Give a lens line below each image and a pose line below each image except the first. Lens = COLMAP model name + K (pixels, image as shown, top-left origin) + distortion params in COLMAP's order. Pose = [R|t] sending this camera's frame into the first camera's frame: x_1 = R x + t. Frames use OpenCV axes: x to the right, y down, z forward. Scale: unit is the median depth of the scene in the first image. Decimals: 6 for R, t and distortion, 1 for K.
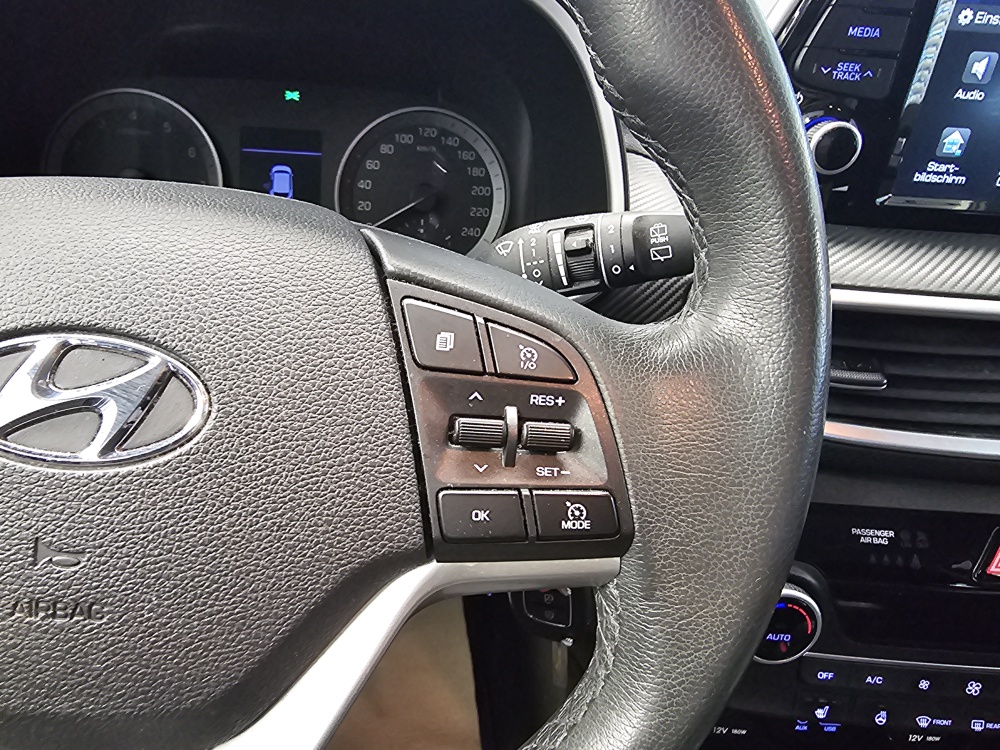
lens RADIAL K [[694.8, 0, 420.3], [0, 694.8, 375.3], [0, 0, 1]] dist [-0.000036, -0.008062]
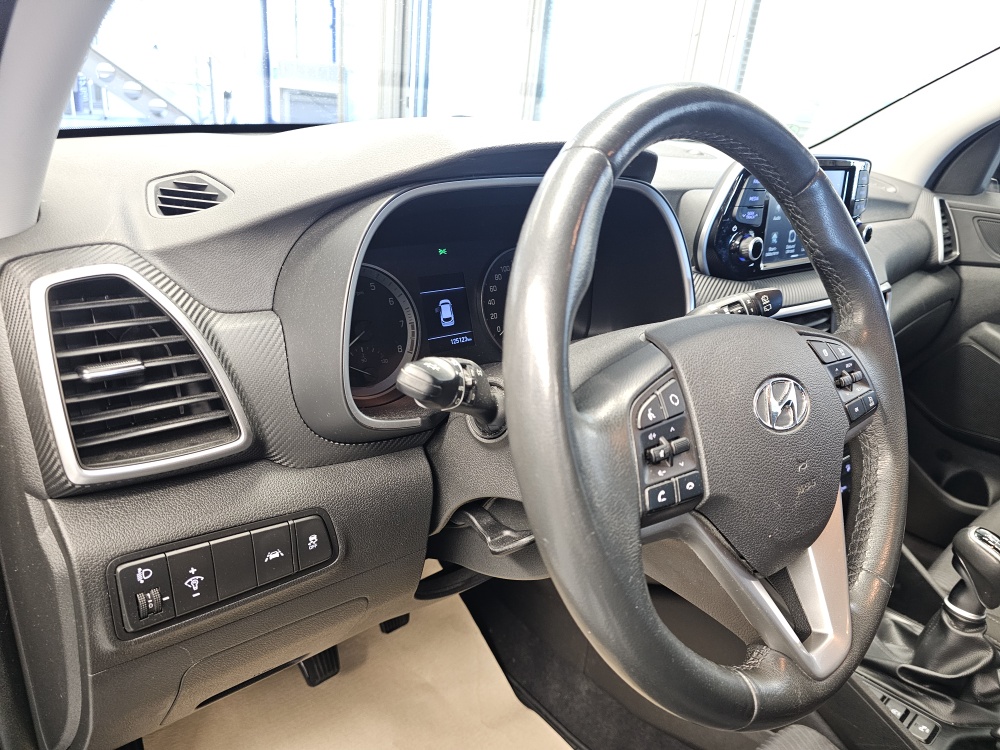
lens RADIAL K [[675.9, 0, 499.7], [0, 675.9, 373.2], [0, 0, 1]] dist [0.064143, -0.070794]
pose [[0.769582, -0.236818, 0.593010, -2.496530], [0.287205, 0.957819, 0.009782, -0.357872], [-0.570313, 0.162787, 0.805136, -0.394006]]
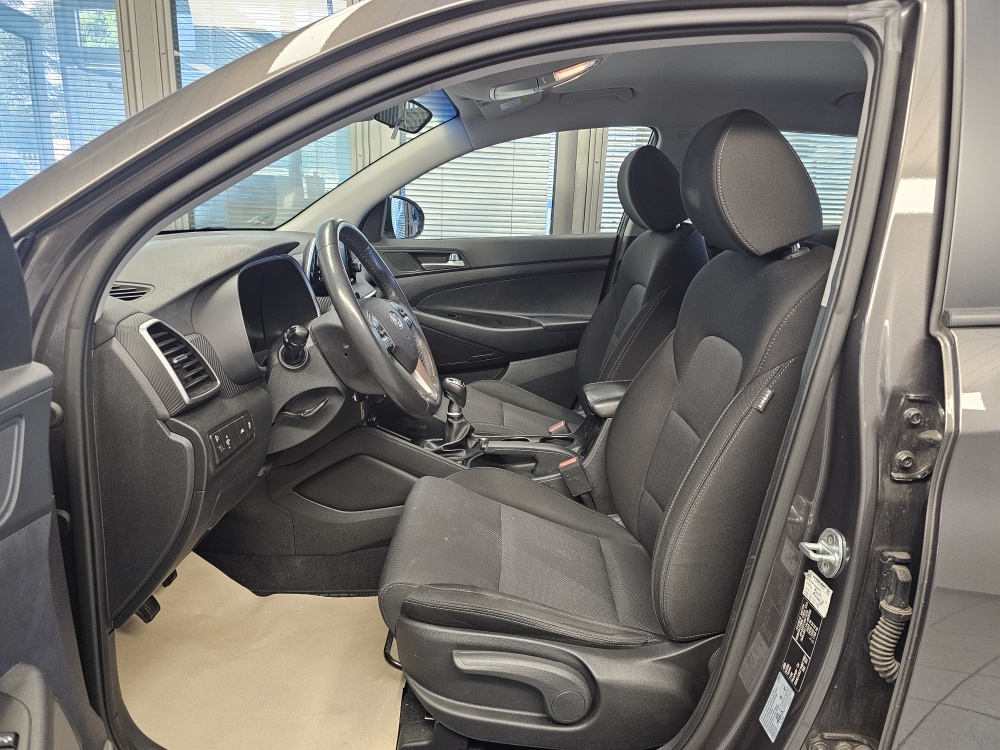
lens RADIAL K [[672.3, 0, 505.0], [0, 672.3, 369.4], [0, 0, 1]] dist [0.065051, -0.072405]
pose [[0.021032, -0.307542, 0.951302, -6.872779], [0.488002, 0.833621, 0.258709, -0.747158], [-0.872589, 0.458796, 0.167613, -0.899951]]
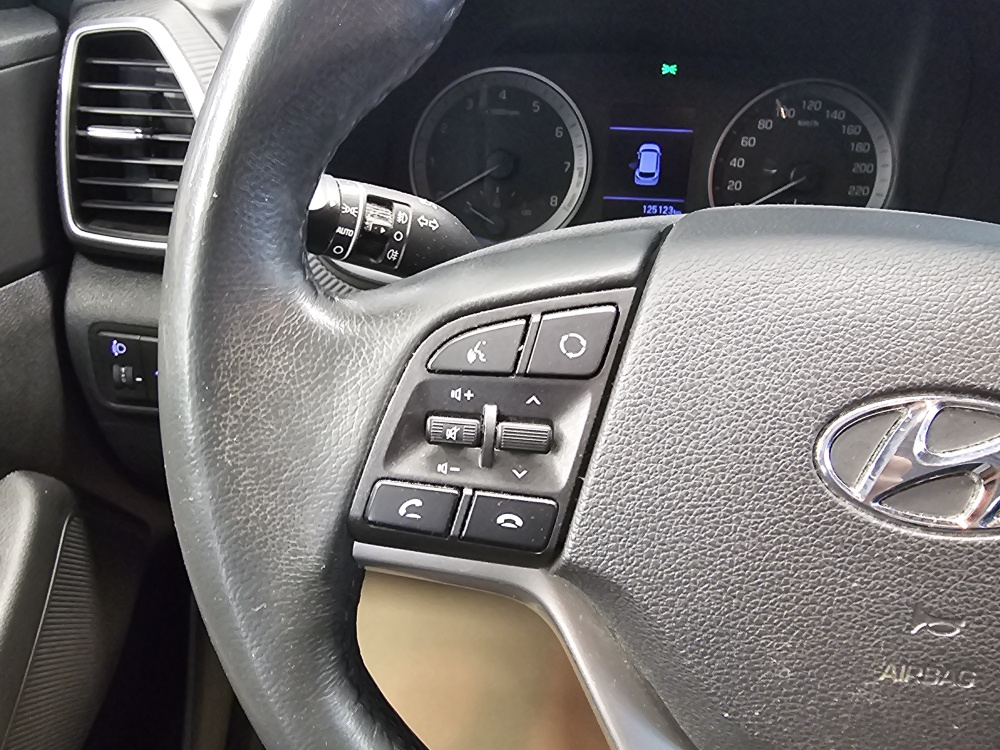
lens RADIAL K [[693.6, 0, 439.3], [0, 693.6, 378.2], [0, 0, 1]] dist [-0.004621, 0.000044]
pose [[0.995467, 0.013426, -0.094158, -1.021834], [-0.005663, 0.996597, 0.082233, -0.145710], [0.094942, -0.081327, 0.992155, -0.013850]]
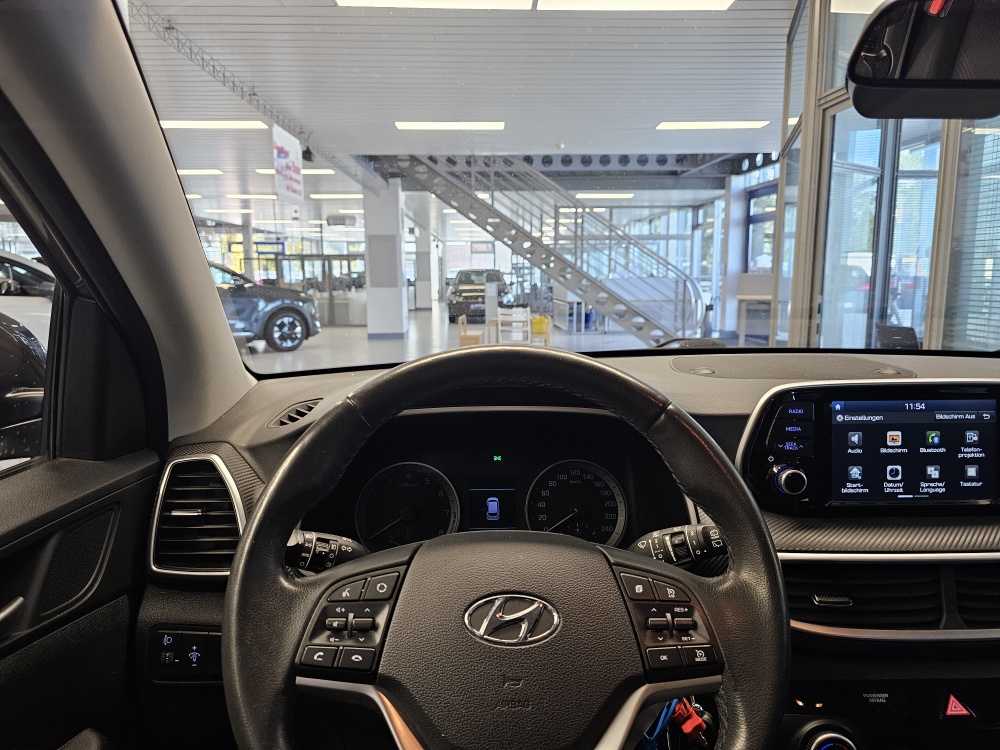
lens RADIAL K [[675.9, 0, 499.7], [0, 675.9, 373.2], [0, 0, 1]] dist [0.064143, -0.070794]
pose [[0.997512, -0.069413, 0.012338, -0.466741], [0.068810, 0.920476, -0.384695, 0.157274], [0.015346, 0.384586, 0.922961, -1.717123]]
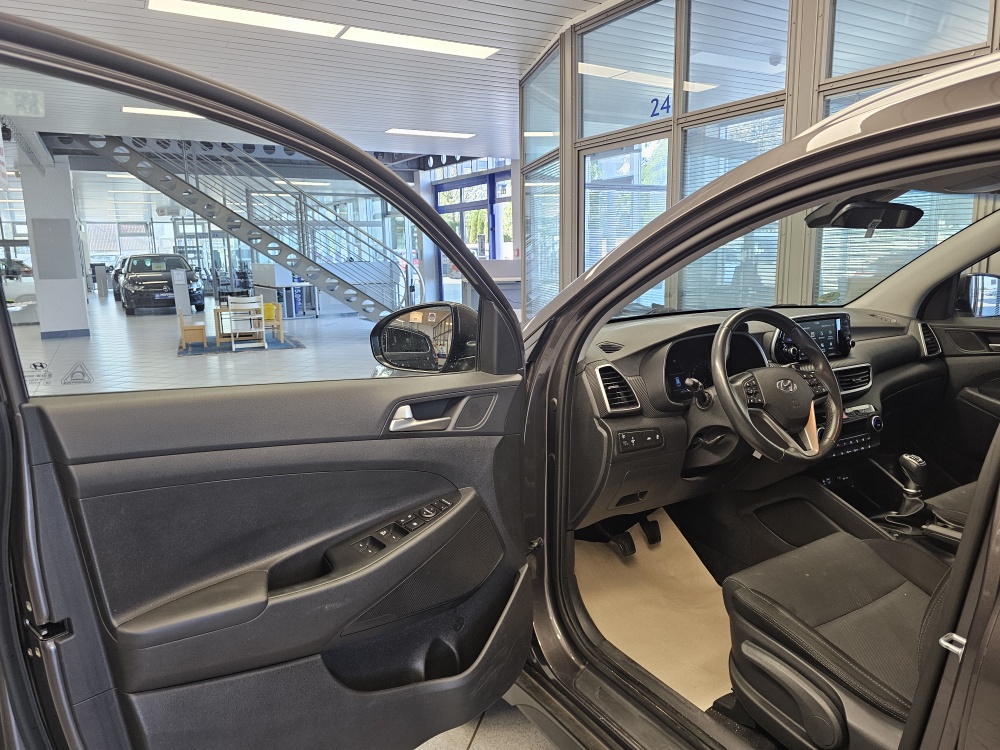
lens RADIAL K [[672.3, 0, 505.0], [0, 672.3, 369.4], [0, 0, 1]] dist [0.065051, -0.072405]
pose [[0.861478, -0.162590, 0.481062, -7.577961], [0.320243, 0.909164, -0.266205, 0.982065], [-0.394082, 0.383386, 0.835293, -4.897862]]
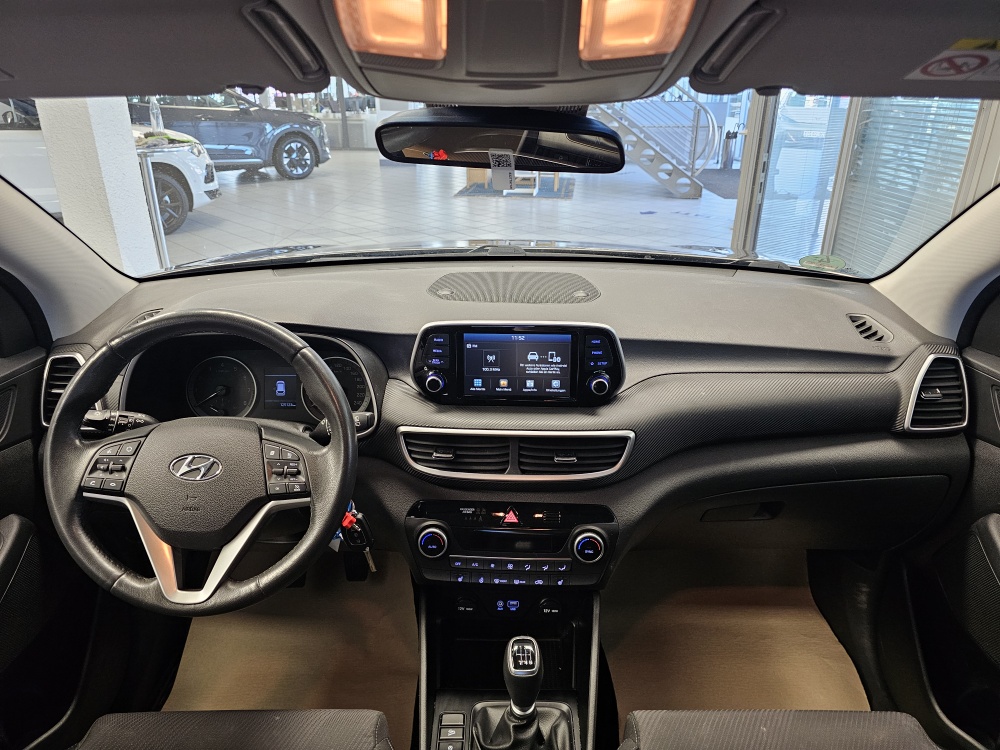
lens RADIAL K [[672.3, 0, 505.0], [0, 672.3, 369.4], [0, 0, 1]] dist [0.065051, -0.072405]
pose [[0.998158, -0.044826, -0.040889, 1.856787], [0.038481, 0.988744, -0.144585, 0.118295], [0.046910, 0.142745, 0.988647, -3.639124]]
